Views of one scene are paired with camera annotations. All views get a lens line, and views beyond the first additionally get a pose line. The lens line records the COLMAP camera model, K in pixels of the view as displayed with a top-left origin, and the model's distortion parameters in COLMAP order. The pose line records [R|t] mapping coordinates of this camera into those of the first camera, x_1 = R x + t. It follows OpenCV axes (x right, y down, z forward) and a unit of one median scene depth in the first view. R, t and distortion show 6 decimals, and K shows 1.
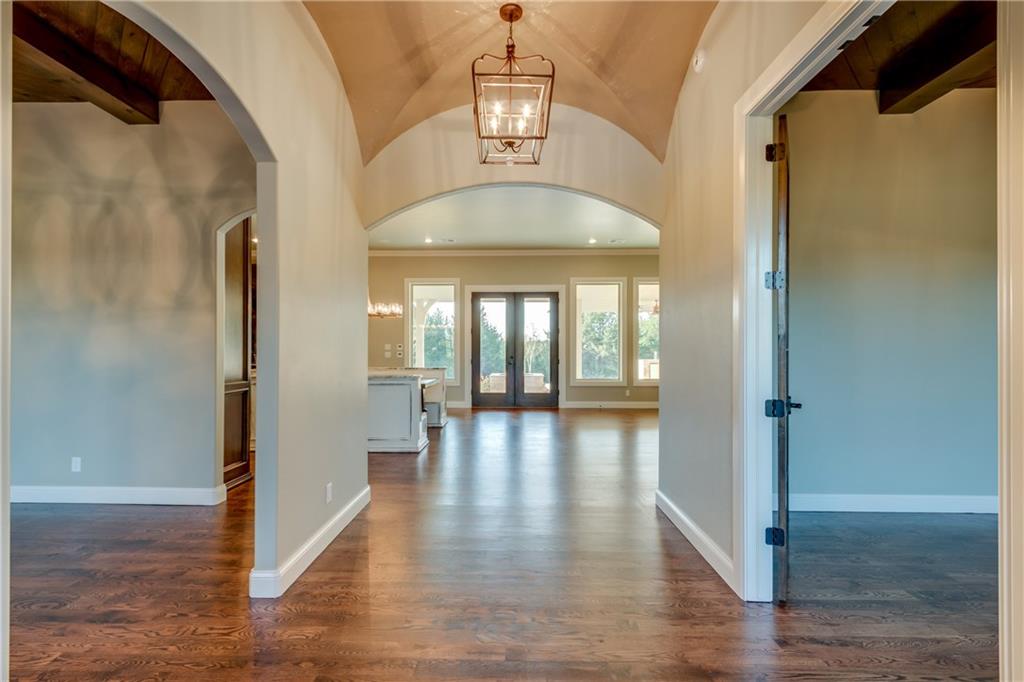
lens RADIAL K [[464.3, 0, 510.4], [0, 464.3, 345.1], [0, 0, 1]] dist [-0.000840, 0.000383]
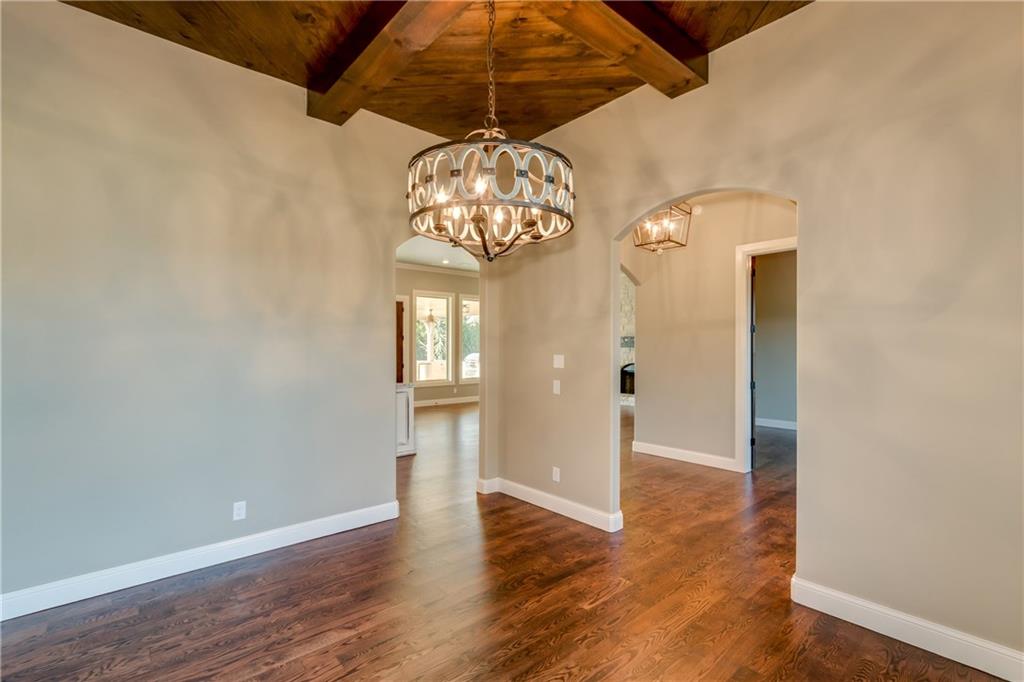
lens RADIAL K [[464.3, 0, 504.3], [0, 464.3, 343.8], [0, 0, 1]] dist [-0.000840, 0.000383]
pose [[0.740542, 0.005193, 0.671990, -1.133443], [-0.004223, 0.999986, -0.003074, -0.034471], [-0.671997, -0.000561, 0.740554, 0.082472]]
